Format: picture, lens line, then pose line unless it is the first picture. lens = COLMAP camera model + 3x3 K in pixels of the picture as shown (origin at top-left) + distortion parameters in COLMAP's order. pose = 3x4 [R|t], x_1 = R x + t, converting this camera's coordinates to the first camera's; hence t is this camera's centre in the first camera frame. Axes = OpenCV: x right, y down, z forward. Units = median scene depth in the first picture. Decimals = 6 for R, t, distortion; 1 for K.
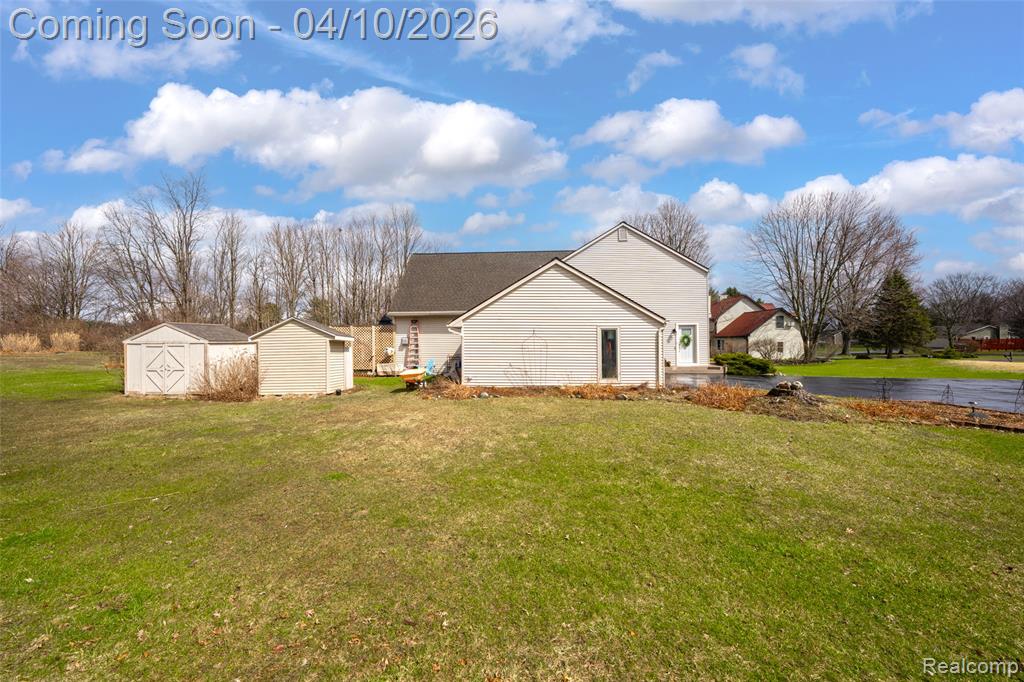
lens RADIAL K [[360.9, 0, 511.8], [0, 360.9, 338.3], [0, 0, 1]] dist [-0.000117, 0.000219]
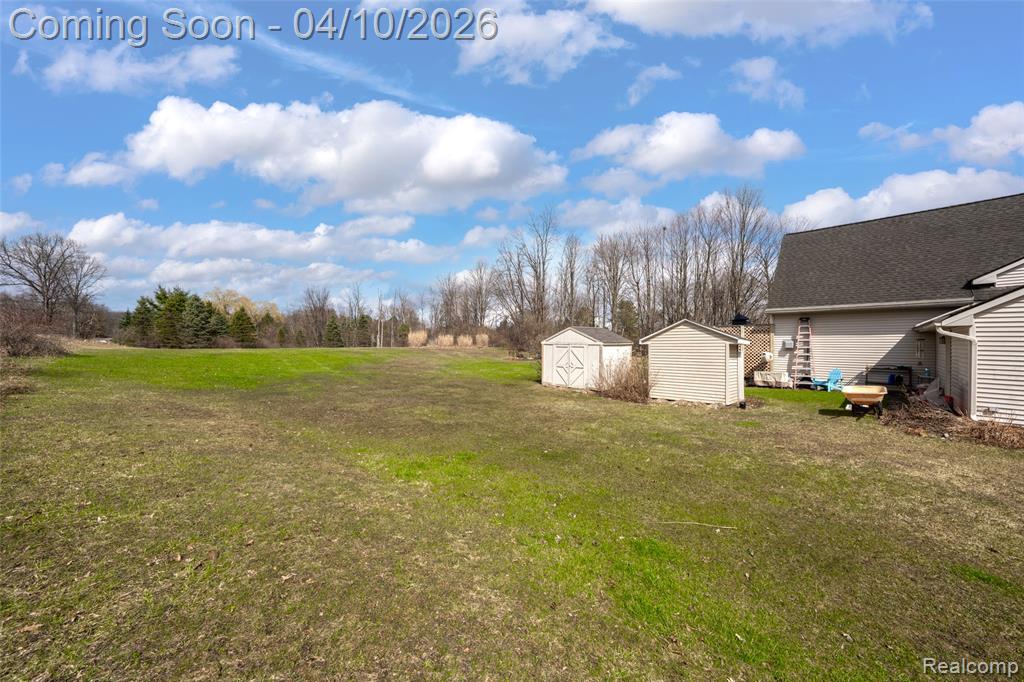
lens RADIAL K [[360.9, 0, 516.3], [0, 360.9, 341.5], [0, 0, 1]] dist [-0.000117, 0.000219]
pose [[0.737868, 0.010570, -0.674862, -0.280234], [-0.003424, 0.999923, 0.011918, -0.008692], [0.674936, -0.006483, 0.737847, 0.007769]]
